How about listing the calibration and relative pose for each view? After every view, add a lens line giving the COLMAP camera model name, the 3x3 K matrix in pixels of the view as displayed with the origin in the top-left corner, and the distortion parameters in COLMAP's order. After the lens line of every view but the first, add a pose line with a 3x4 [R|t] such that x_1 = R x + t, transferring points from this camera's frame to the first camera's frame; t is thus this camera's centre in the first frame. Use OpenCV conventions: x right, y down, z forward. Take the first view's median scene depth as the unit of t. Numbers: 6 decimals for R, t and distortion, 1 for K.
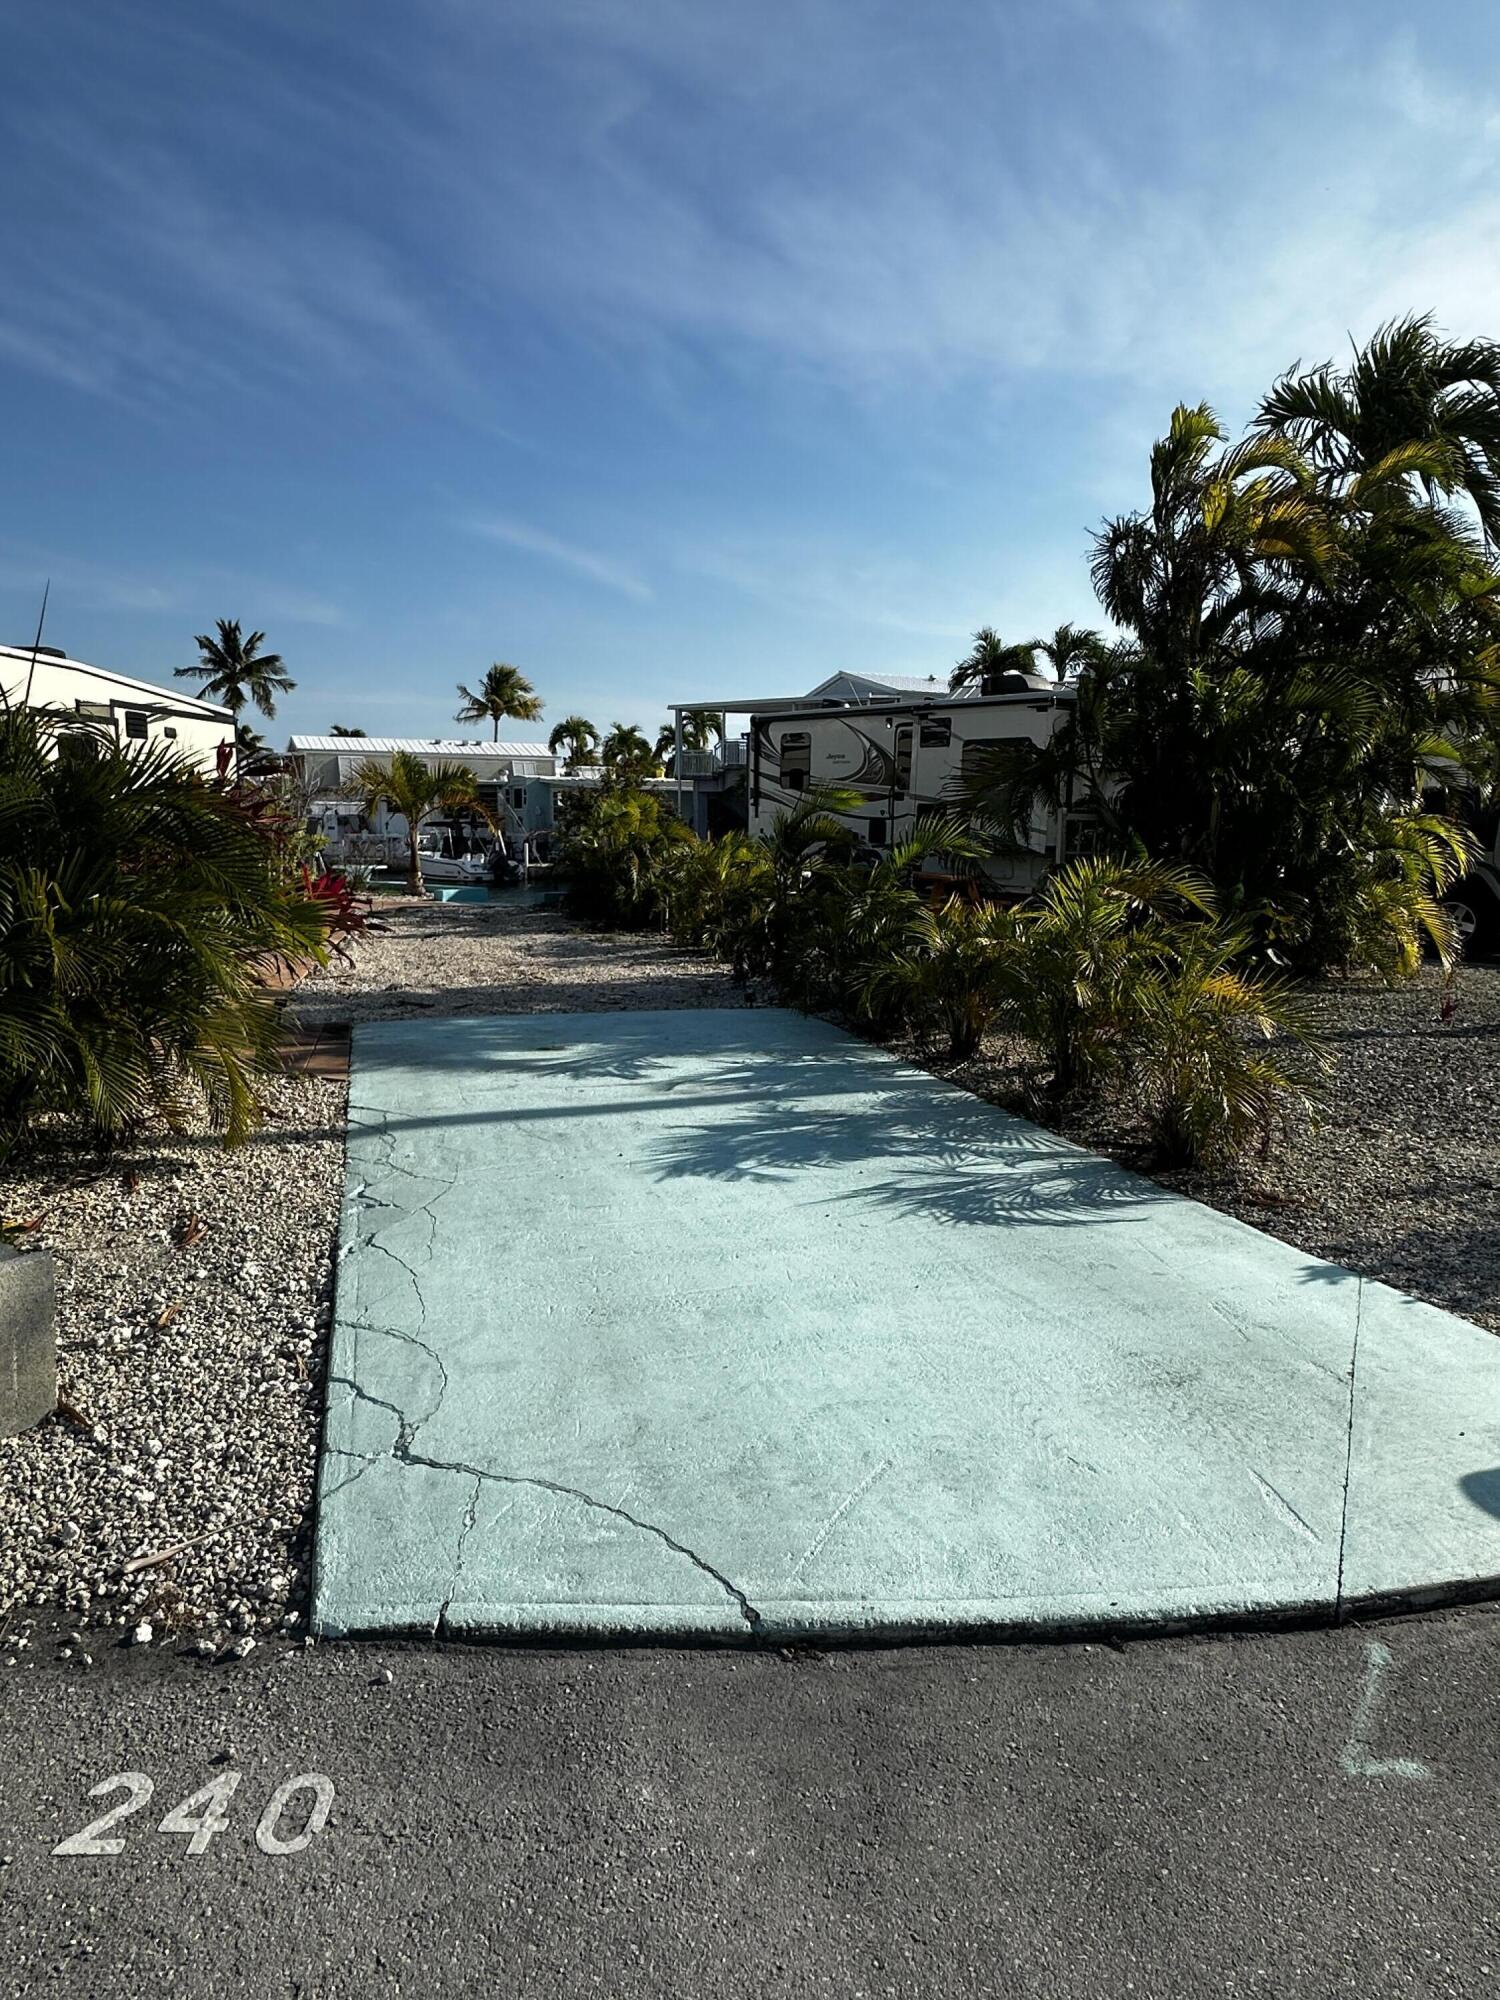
lens RADIAL K [[1238.7, 0, 744.5], [0, 1238.7, 1003.0], [0, 0, 1]] dist [-0.000217, 0.002819]
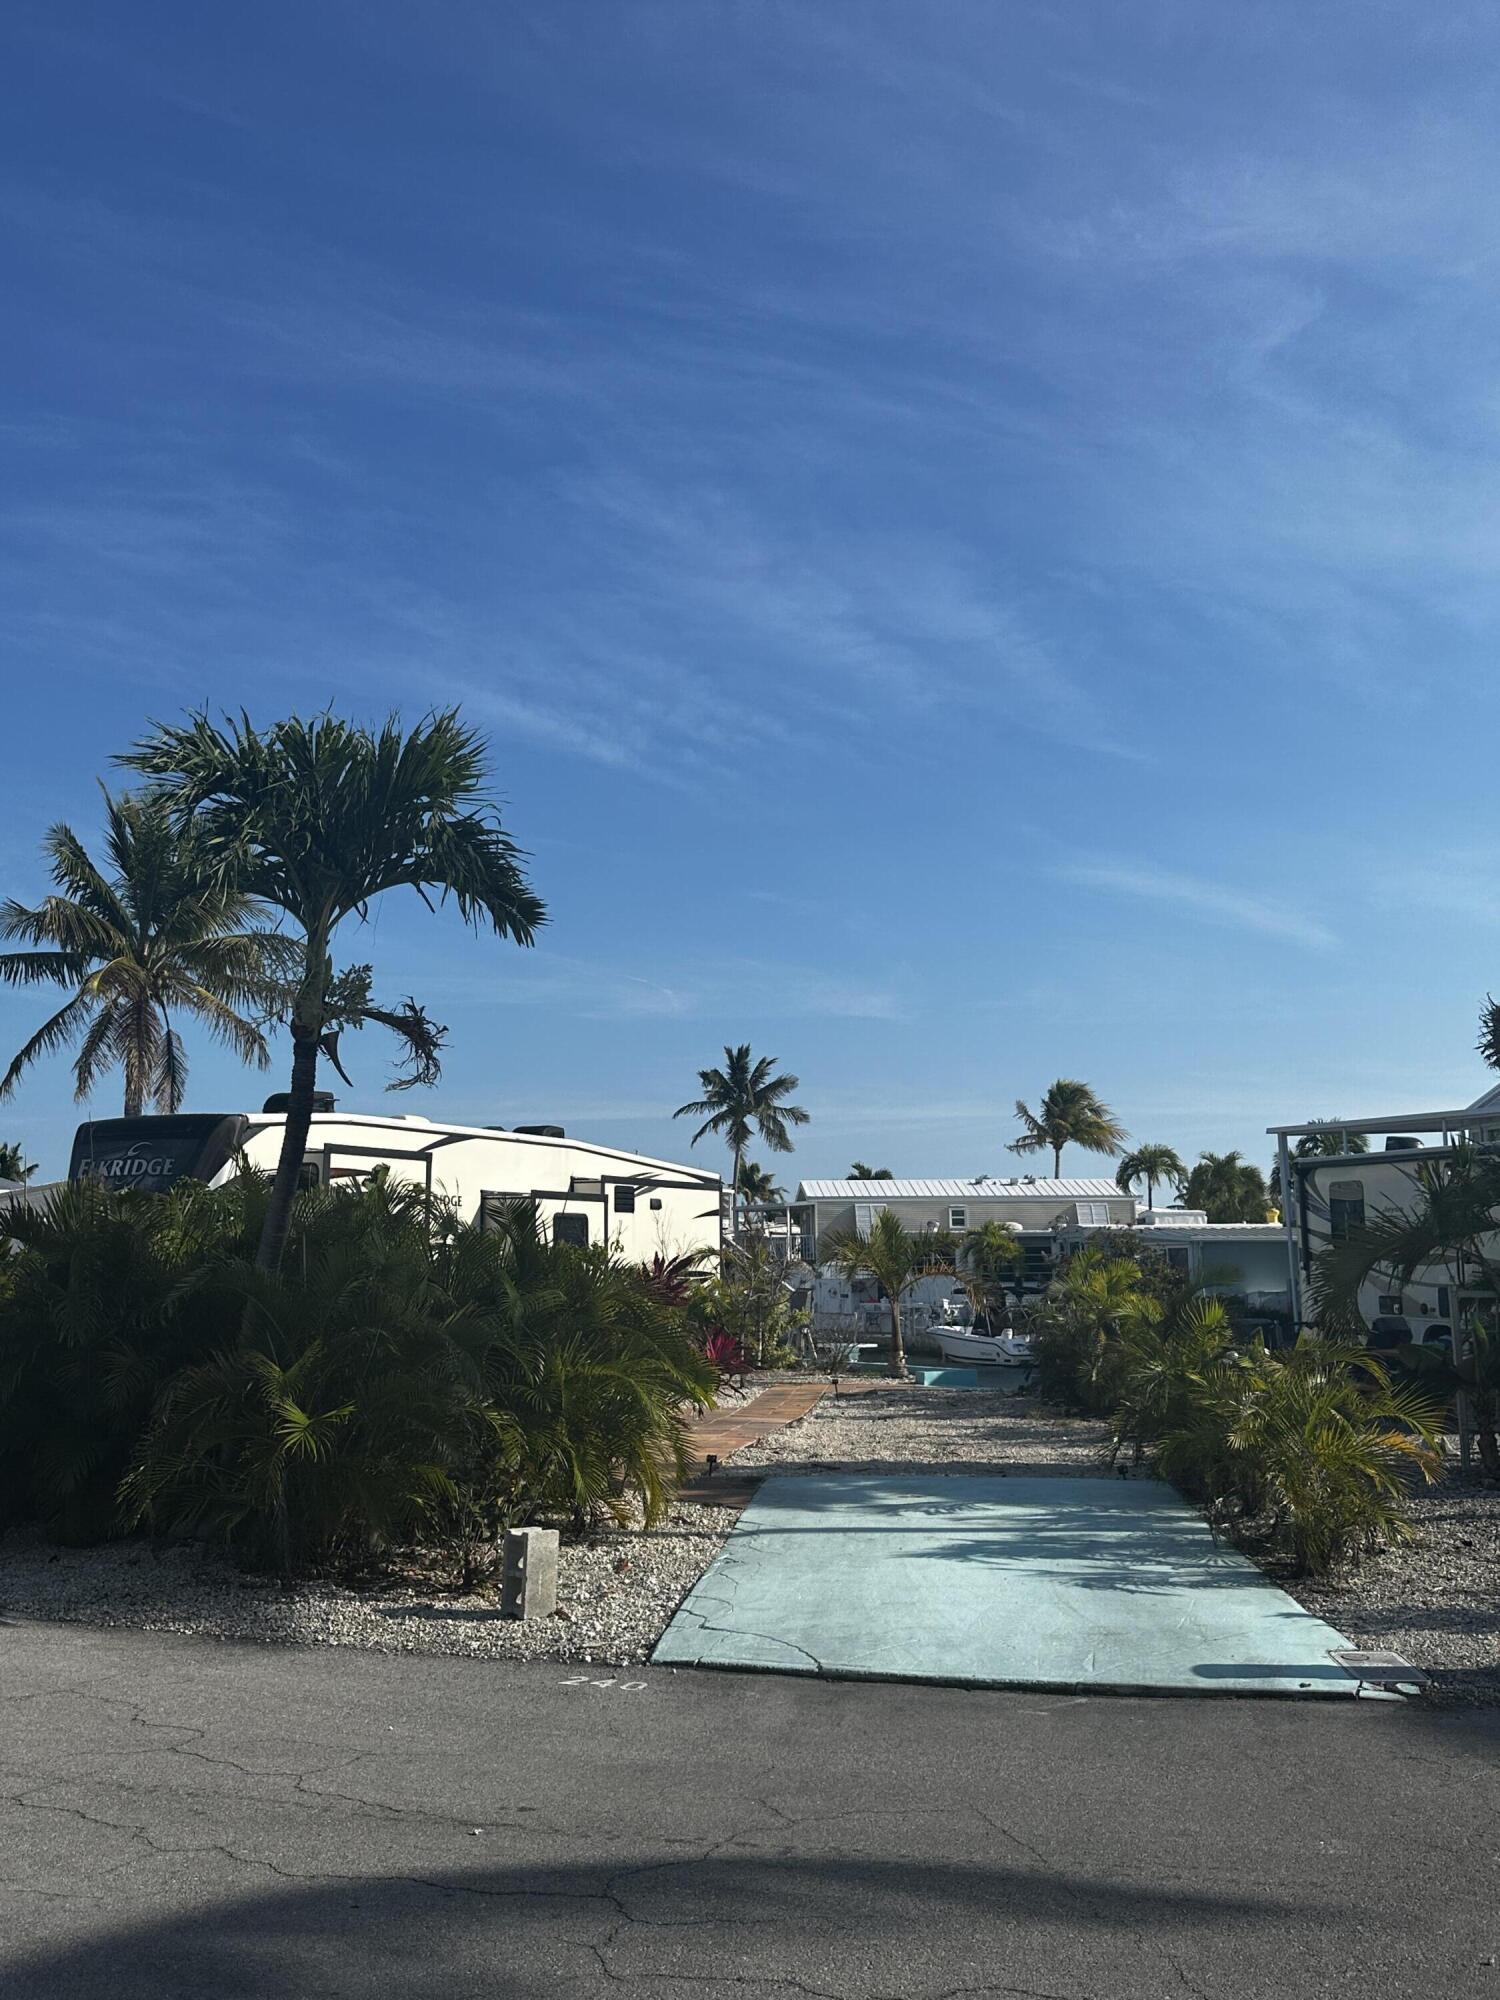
lens RADIAL K [[1825.3, 0, 748.5], [0, 1825.3, 988.9], [0, 0, 1]] dist [0.115574, 0.000000]
pose [[0.926697, -0.076044, -0.368035, 0.079798], [-0.036821, 0.956229, -0.290293, 0.018163], [0.374001, 0.282565, 0.883335, -0.158119]]
